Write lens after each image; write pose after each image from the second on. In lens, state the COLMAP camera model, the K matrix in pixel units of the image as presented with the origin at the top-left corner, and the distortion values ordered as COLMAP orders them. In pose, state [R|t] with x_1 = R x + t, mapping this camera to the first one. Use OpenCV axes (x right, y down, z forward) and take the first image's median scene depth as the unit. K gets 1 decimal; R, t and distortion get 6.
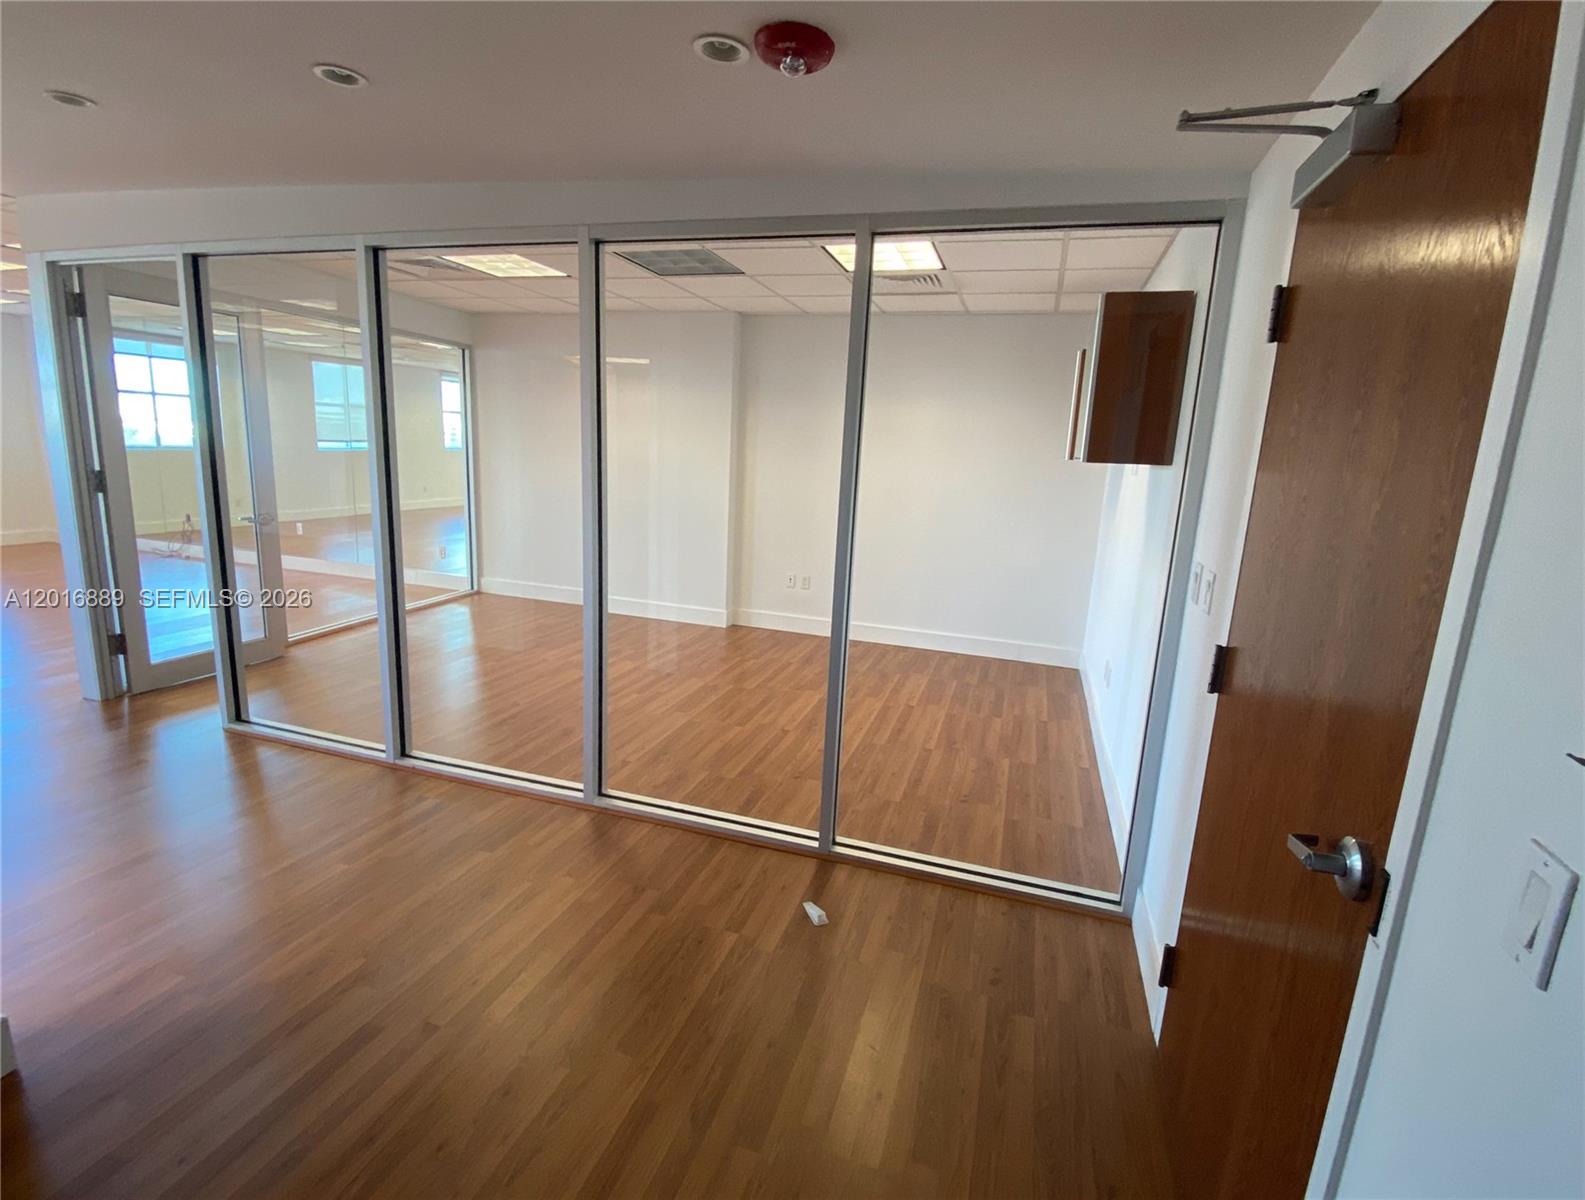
lens RADIAL K [[752.9, 0, 773.5], [0, 752.9, 598.2], [0, 0, 1]] dist [0.136007, -0.092890]
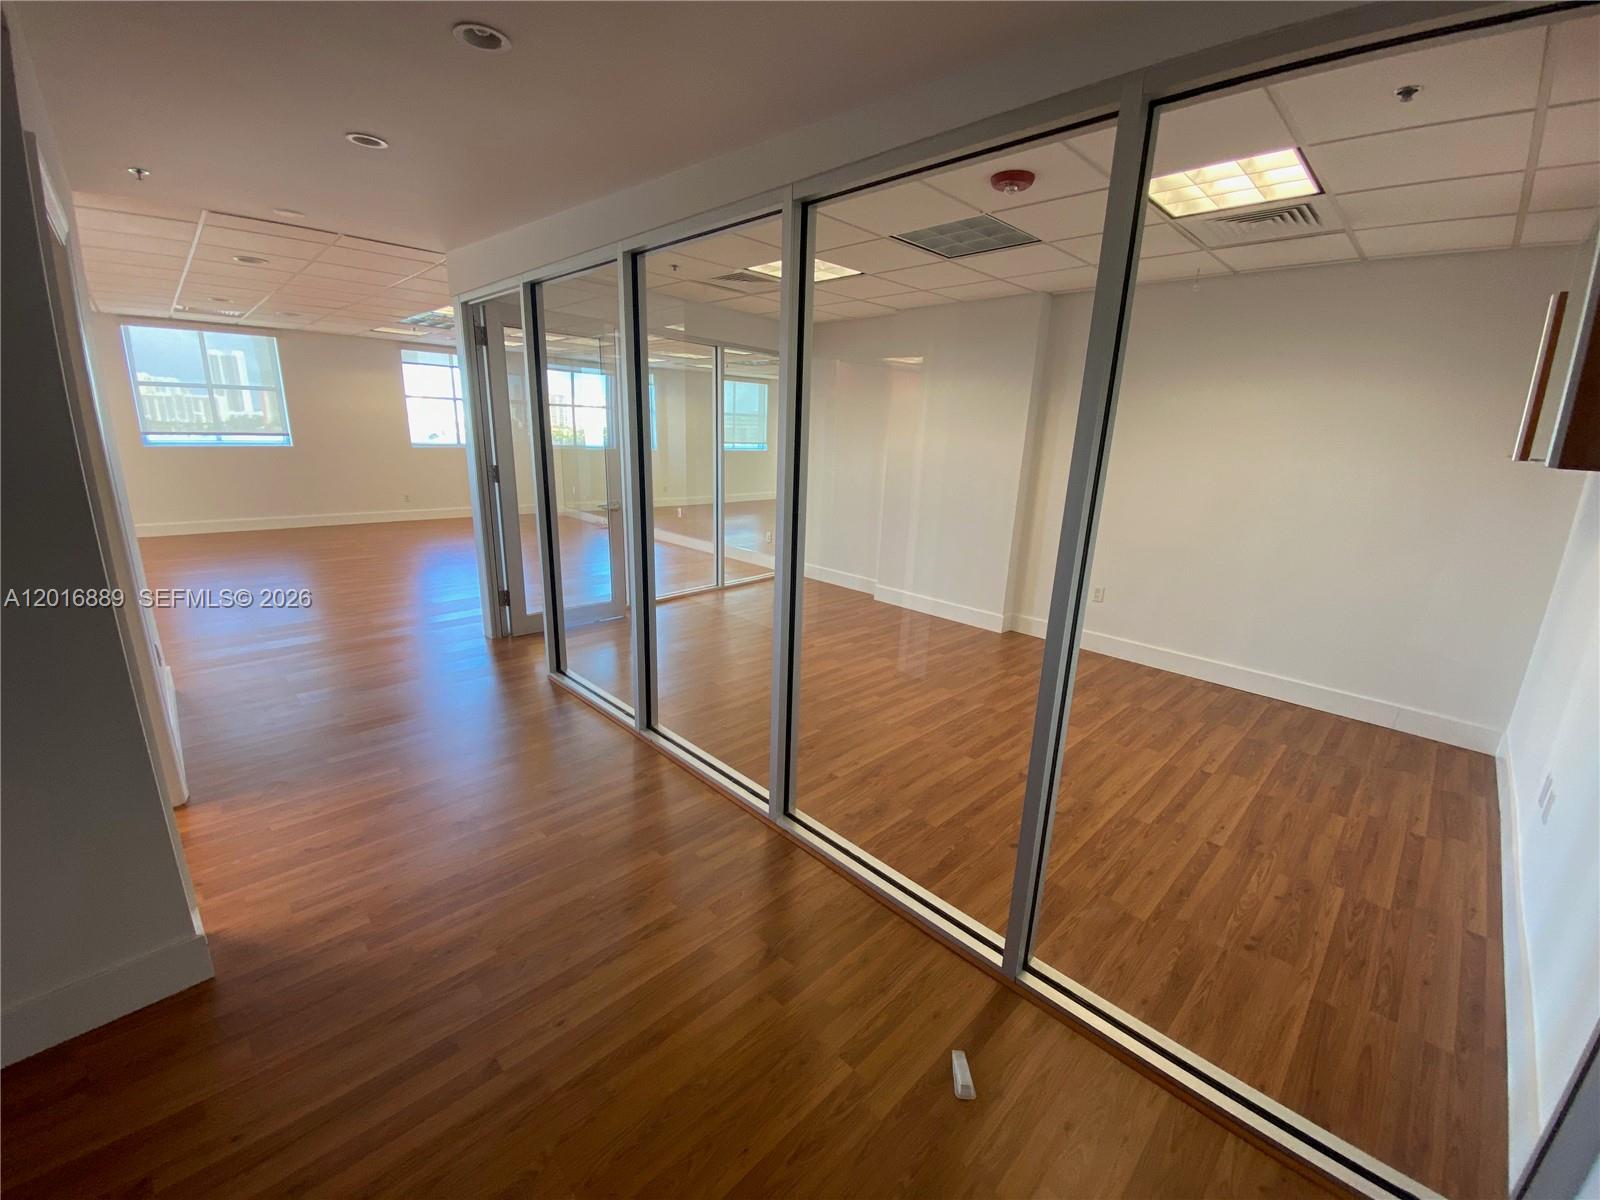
lens RADIAL K [[647.7, 0, 800.0], [0, 647.7, 600.0], [0, 0, 1]] dist [0.035959, -0.023340]
pose [[0.895895, 0.102762, -0.432217, 0.087267], [-0.084861, 0.994551, 0.060560, -0.045023], [0.436085, -0.017577, 0.899734, 0.229517]]
